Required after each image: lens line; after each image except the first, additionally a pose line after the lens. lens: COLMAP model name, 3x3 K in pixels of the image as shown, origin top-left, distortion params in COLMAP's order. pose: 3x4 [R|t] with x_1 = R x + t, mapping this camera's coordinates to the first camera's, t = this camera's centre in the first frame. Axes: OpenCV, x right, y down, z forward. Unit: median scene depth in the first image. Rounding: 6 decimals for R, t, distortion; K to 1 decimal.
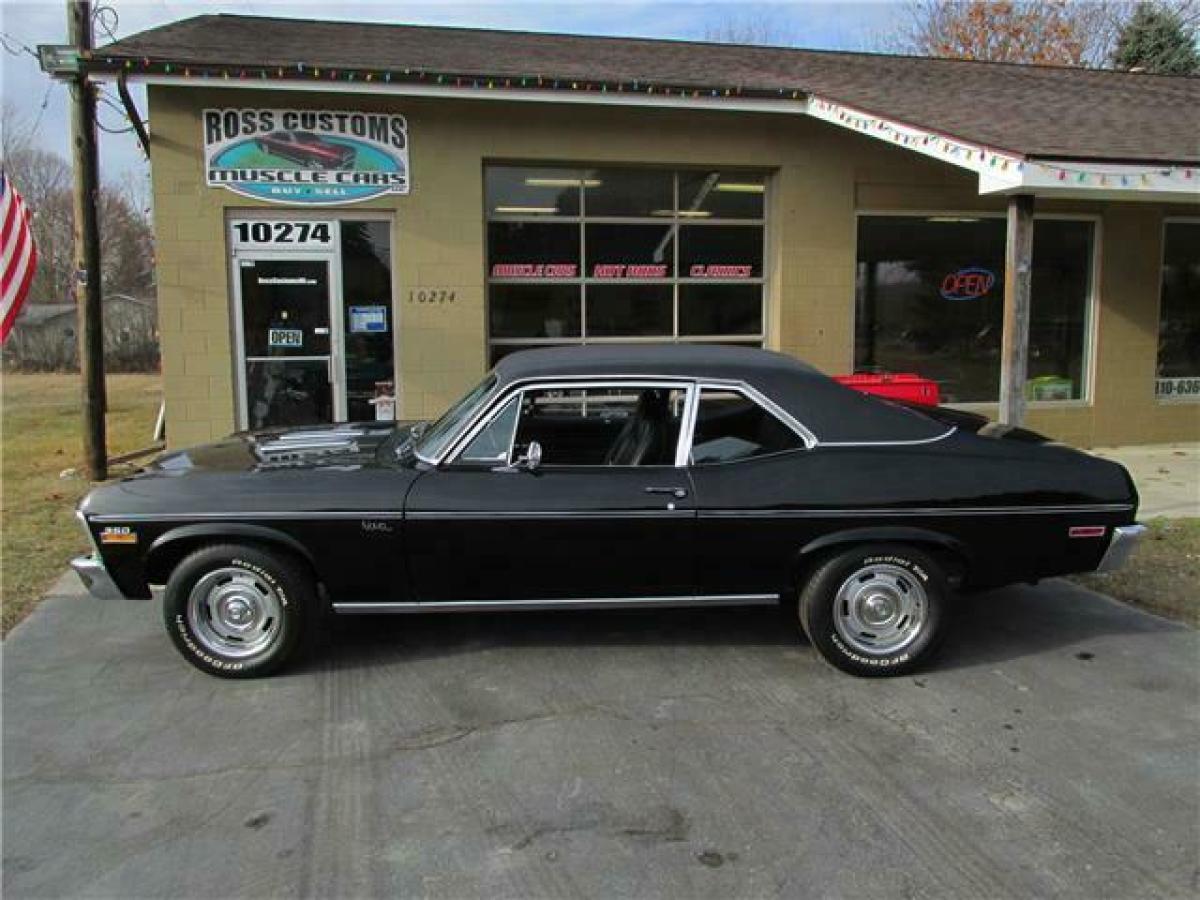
lens RADIAL K [[1000.9, 0, 604.5], [0, 1000.9, 449.5], [0, 0, 1]] dist [-0.033626, 0.009338]
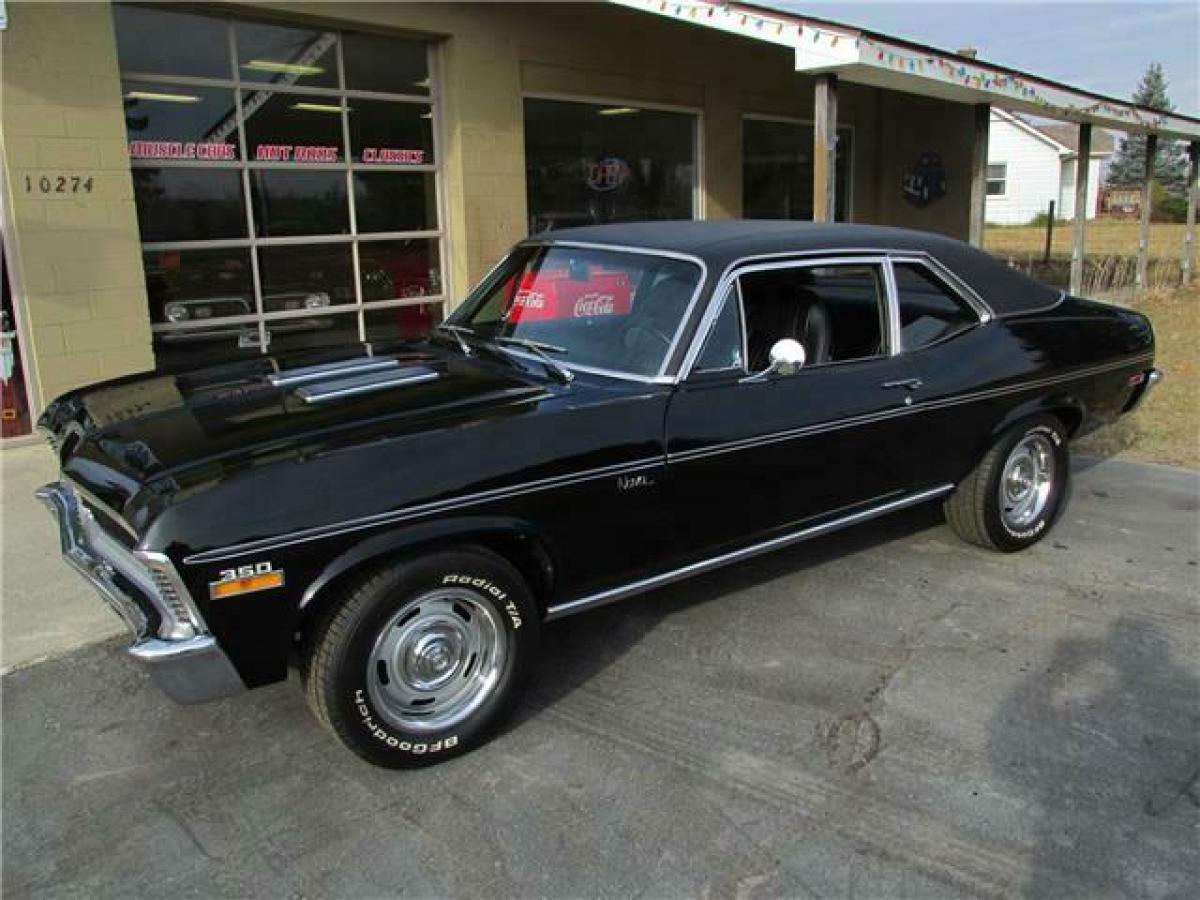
lens RADIAL K [[1000.9, 0, 606.9], [0, 1000.9, 450.9], [0, 0, 1]] dist [-0.033626, 0.009338]
pose [[0.808680, -0.148869, 0.569100, -0.316550], [0.098349, 0.988046, 0.118709, -0.014001], [-0.579969, -0.040027, 0.813654, 0.225899]]
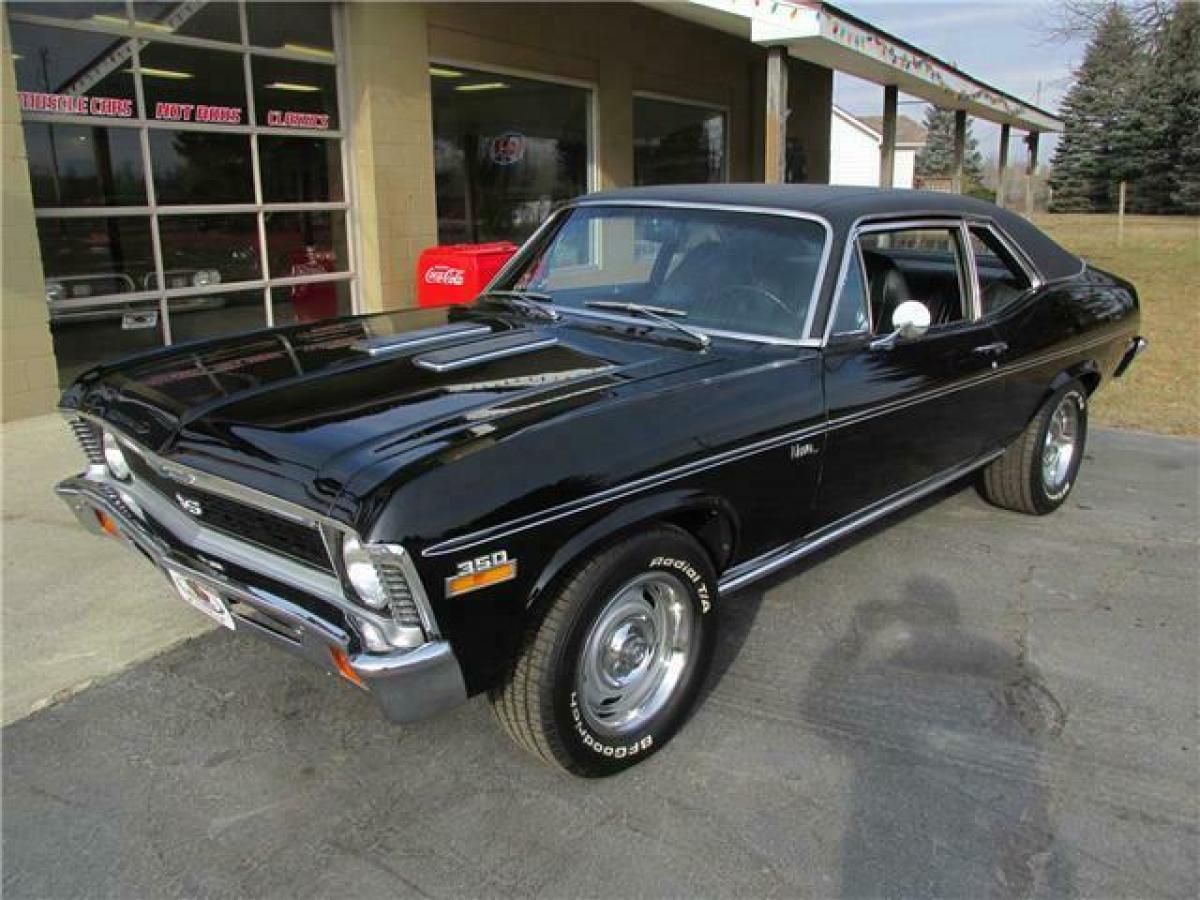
lens RADIAL K [[1000.9, 0, 608.7], [0, 1000.9, 451.0], [0, 0, 1]] dist [-0.033626, 0.009338]
pose [[0.688469, -0.178705, 0.702905, -0.384959], [0.101566, 0.983374, 0.150532, -0.016491], [-0.718119, -0.032246, 0.695173, 0.320824]]
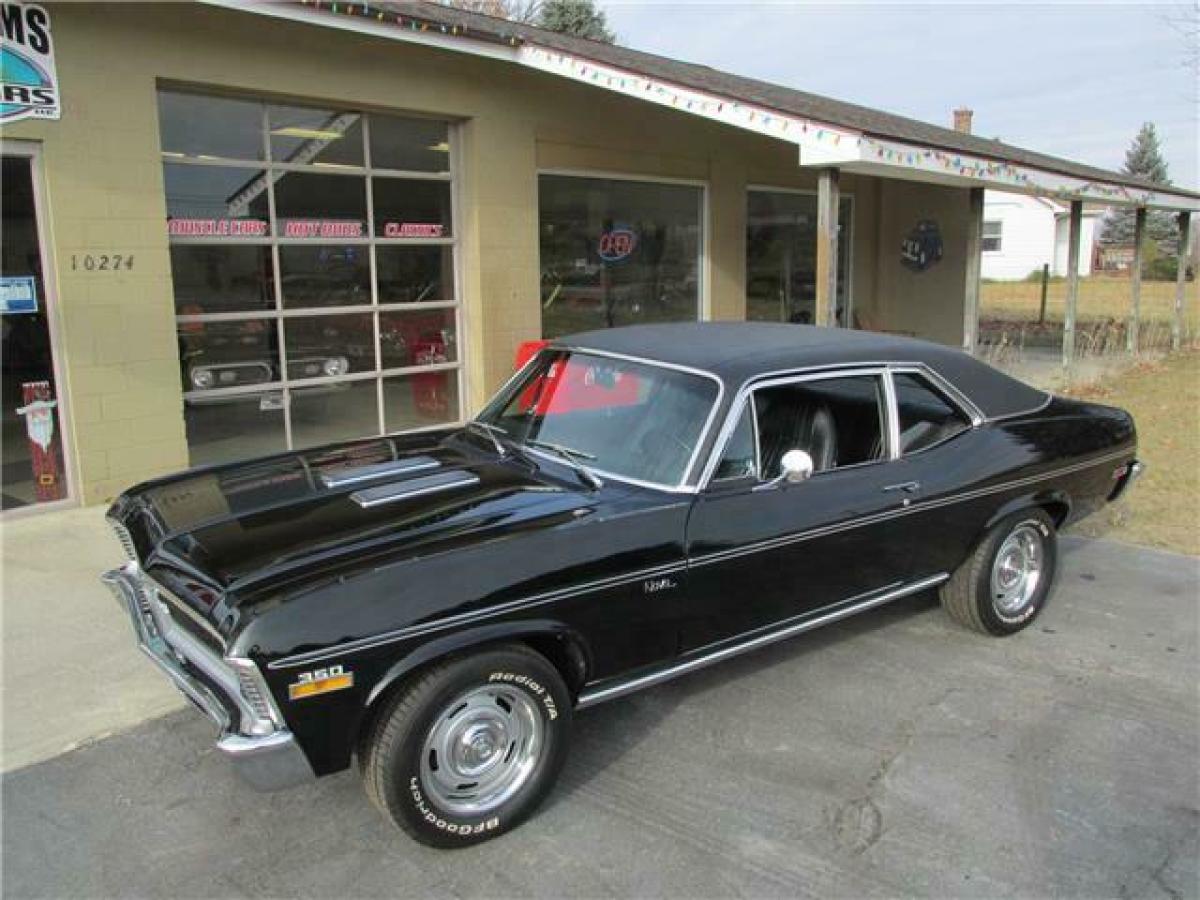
lens RADIAL K [[1000.9, 0, 607.3], [0, 1000.9, 449.9], [0, 0, 1]] dist [-0.033626, 0.009338]
pose [[0.808730, -0.114191, 0.576989, -0.344201], [0.085888, 0.993385, 0.076216, -0.043328], [-0.581876, -0.012082, 0.813188, 0.202930]]
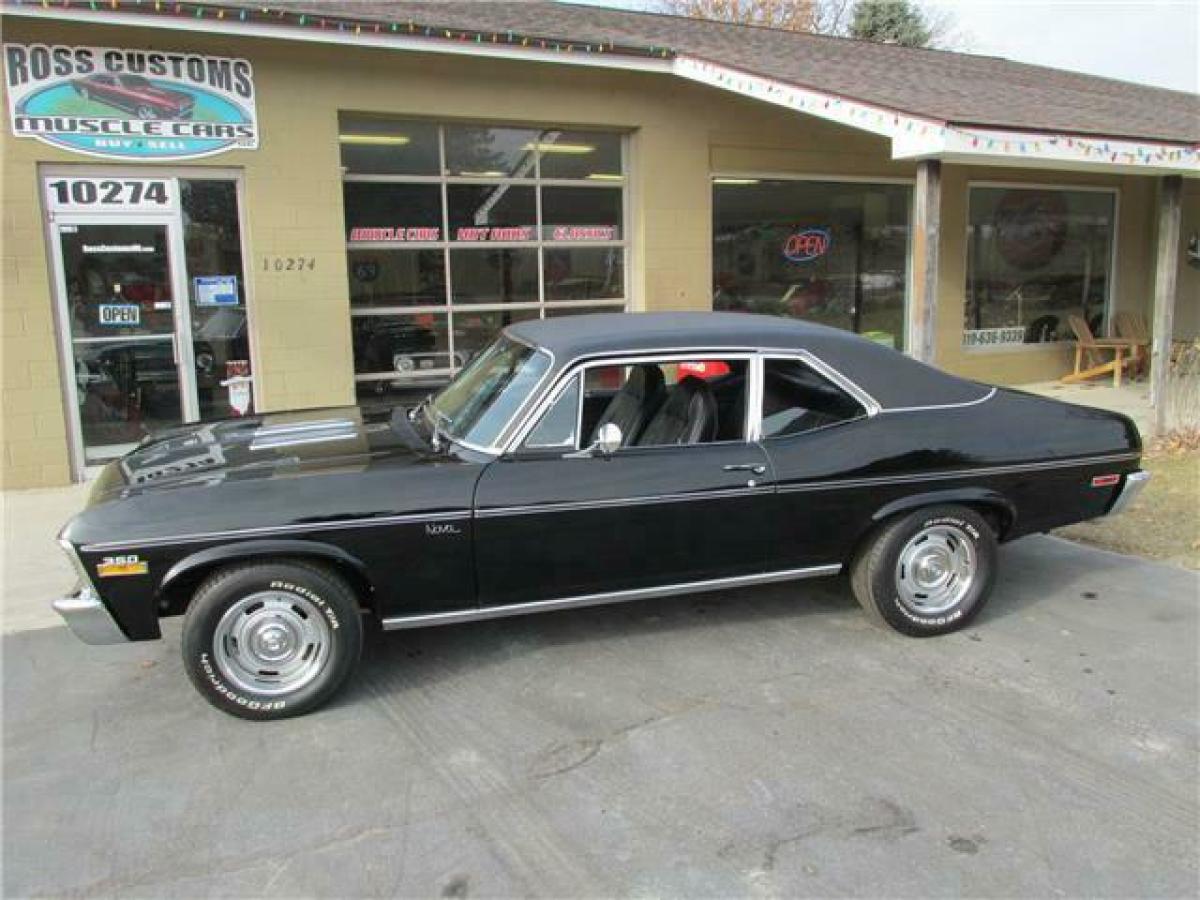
lens RADIAL K [[1000.9, 0, 604.3], [0, 1000.9, 452.0], [0, 0, 1]] dist [-0.033626, 0.009338]
pose [[0.963831, -0.060790, 0.259490, -0.157787], [0.050397, 0.997645, 0.046523, -0.012531], [-0.261707, -0.031763, 0.964625, 0.056261]]
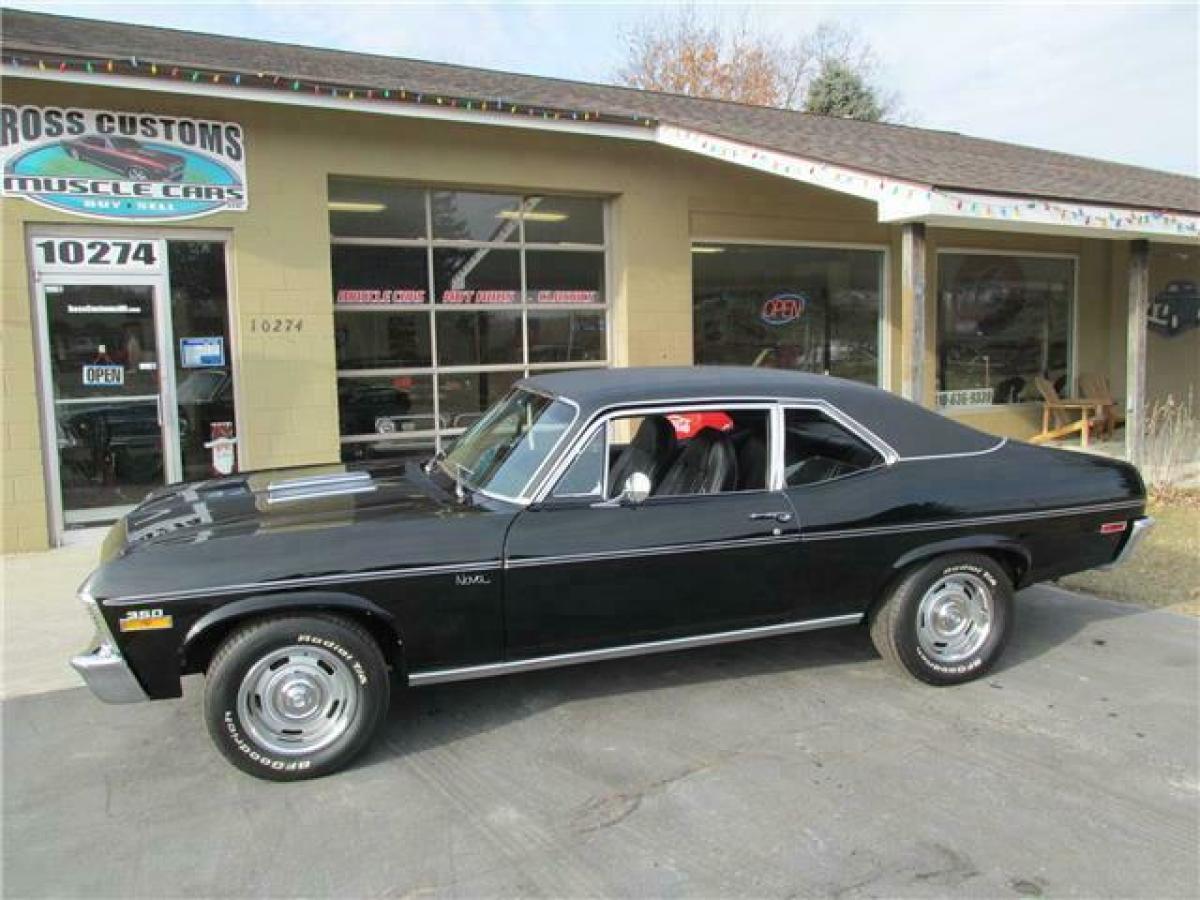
lens RADIAL K [[1000.9, 0, 605.6], [0, 1000.9, 451.6], [0, 0, 1]] dist [-0.033626, 0.009338]
pose [[0.950962, -0.048839, 0.305427, -0.189433], [0.057650, 0.998139, -0.019892, -0.005388], [-0.303887, 0.036524, 0.952008, 0.066201]]
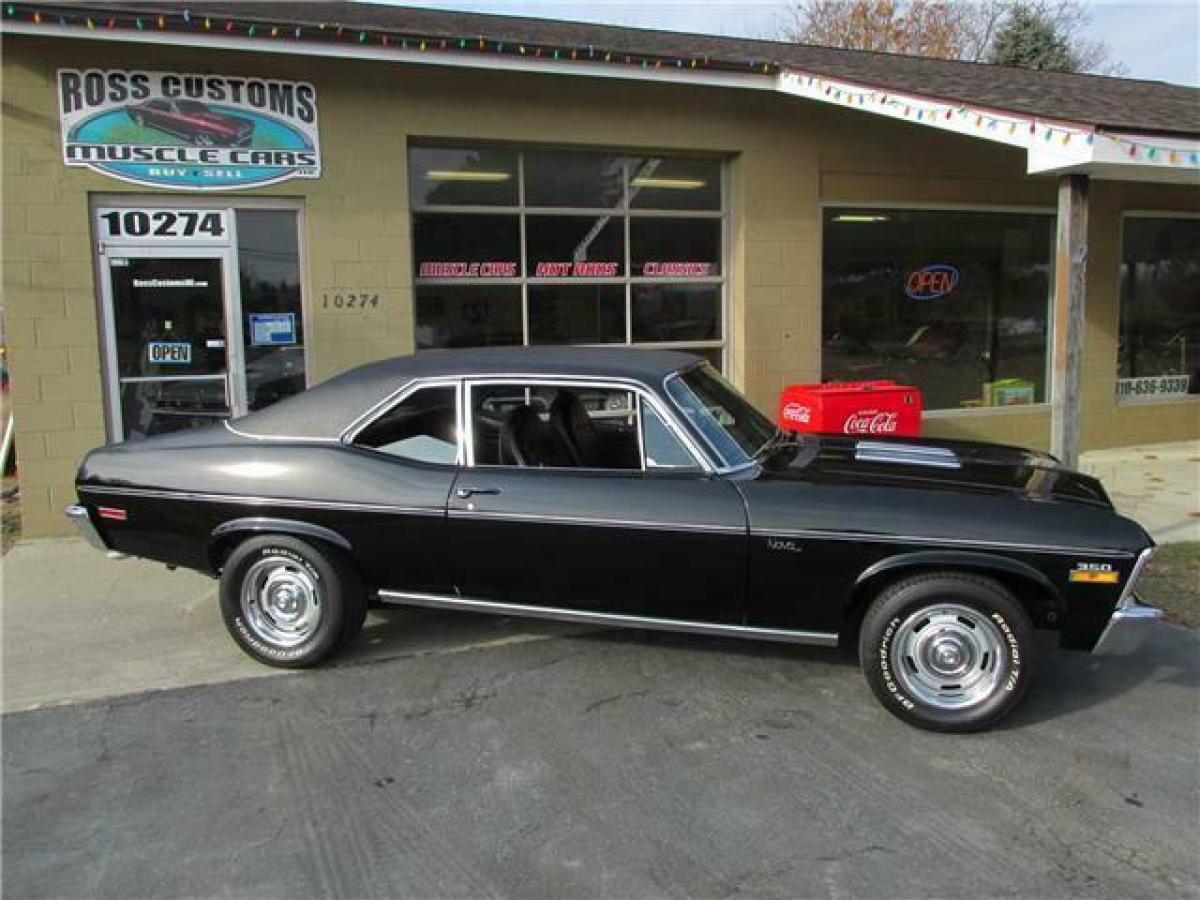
lens RADIAL K [[1000.9, 0, 605.8], [0, 1000.9, 448.1], [0, 0, 1]] dist [-0.033626, 0.009338]
pose [[0.990180, -0.029938, 0.136558, -0.087302], [0.030972, 0.999505, -0.005456, -0.020237], [-0.136327, 0.009632, 0.990617, 0.158657]]
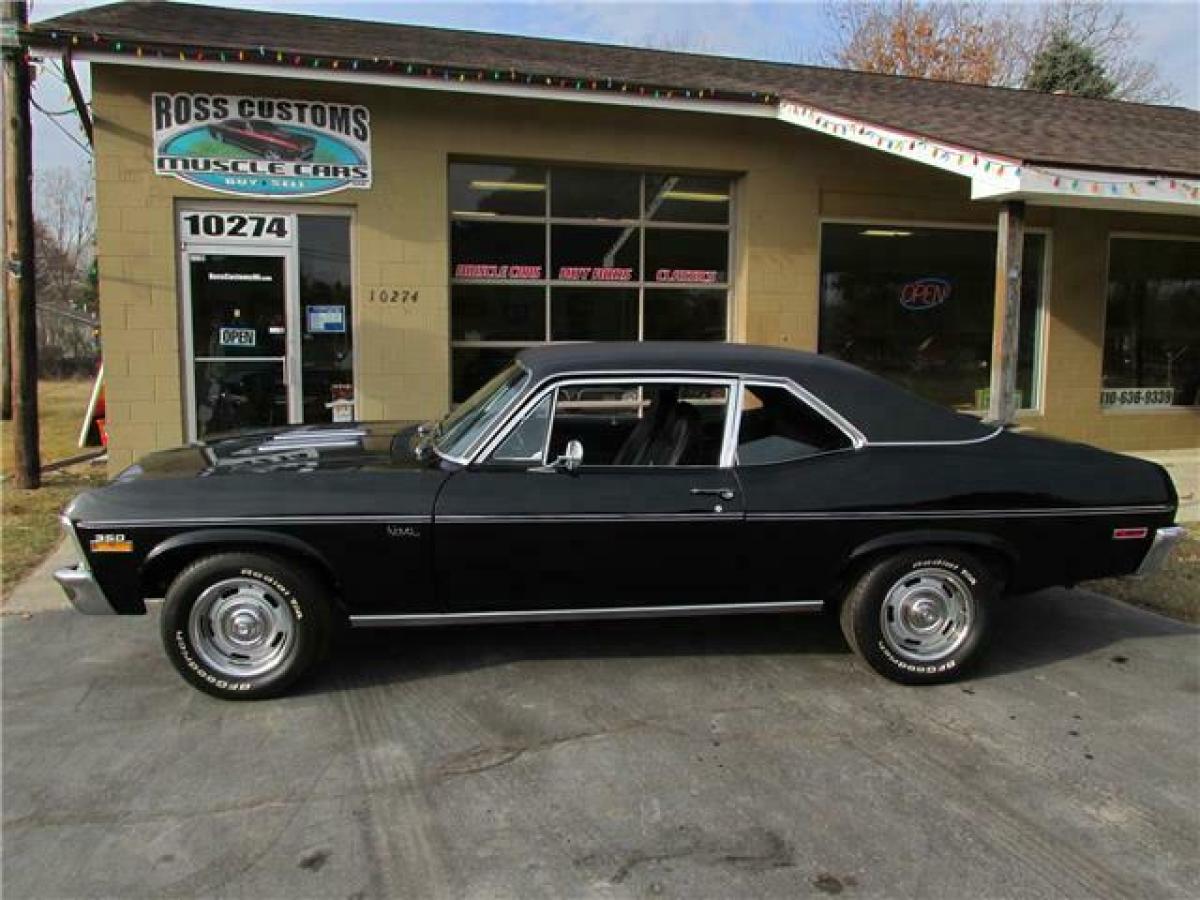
lens RADIAL K [[1000.9, 0, 605.4], [0, 1000.9, 450.7], [0, 0, 1]] dist [-0.033626, 0.009338]
pose [[0.995918, 0.002265, 0.090236, -0.062911], [-0.001268, 0.999937, -0.011111, 0.006108], [-0.090255, 0.010951, 0.995858, 0.031952]]
